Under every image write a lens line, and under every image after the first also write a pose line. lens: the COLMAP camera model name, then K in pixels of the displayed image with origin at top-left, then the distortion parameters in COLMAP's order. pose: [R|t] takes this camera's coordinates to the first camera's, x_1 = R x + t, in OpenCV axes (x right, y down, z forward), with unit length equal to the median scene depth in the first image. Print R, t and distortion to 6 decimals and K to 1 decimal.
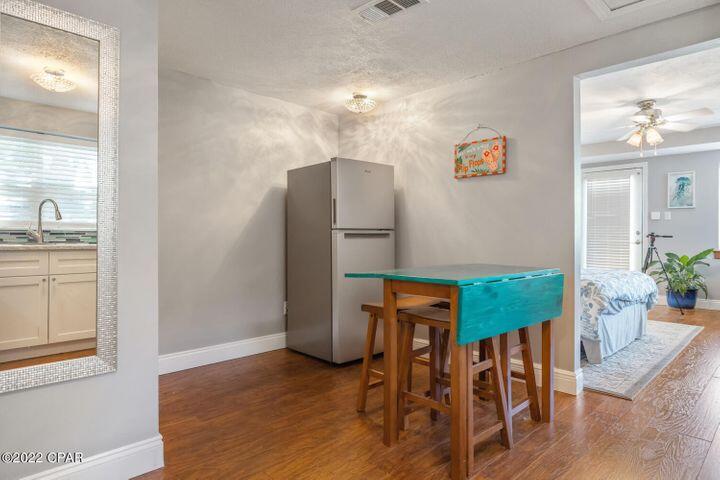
lens RADIAL K [[425.2, 0, 357.0], [0, 425.2, 235.4], [0, 0, 1]] dist [-0.002746, -0.001252]
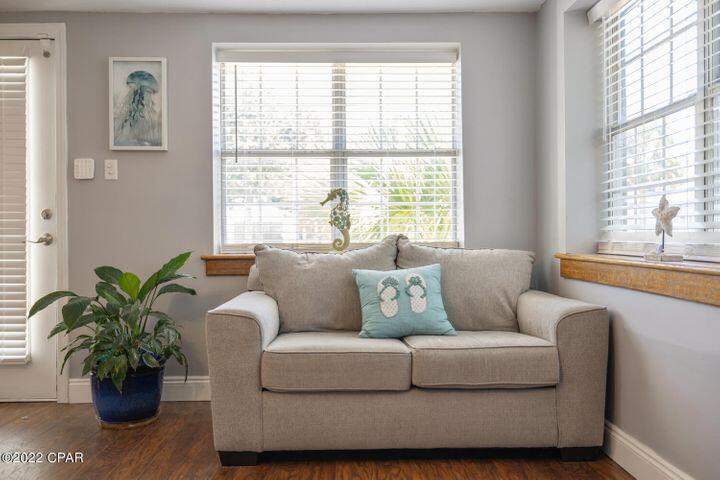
lens RADIAL K [[580.9, 0, 358.0], [0, 580.9, 241.4], [0, 0, 1]] dist [0.002535, 0.001749]
pose [[0.679850, -0.017567, 0.733141, 0.510227], [0.008348, 0.999834, 0.016216, 0.012814], [-0.733304, -0.004905, 0.679884, 0.489062]]
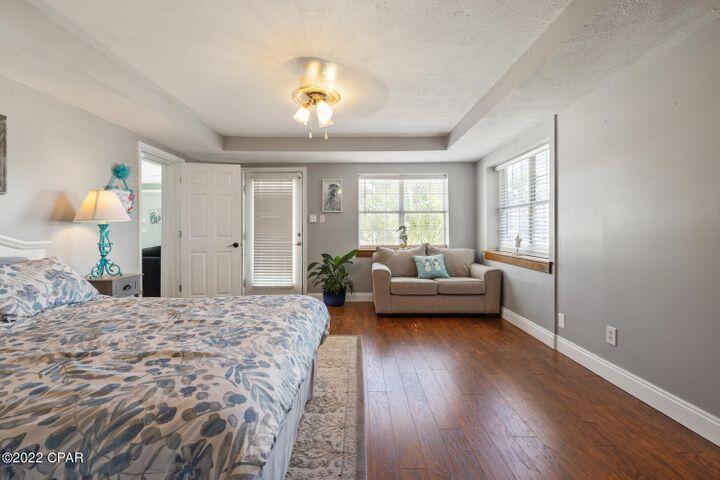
lens RADIAL K [[310.1, 0, 359.2], [0, 310.1, 232.8], [0, 0, 1]] dist [-0.004157, -0.000097]
pose [[0.699316, -0.009336, 0.714751, 0.237688], [0.003682, 0.999948, 0.009458, -0.018286], [-0.714803, -0.003982, 0.699315, 0.389692]]
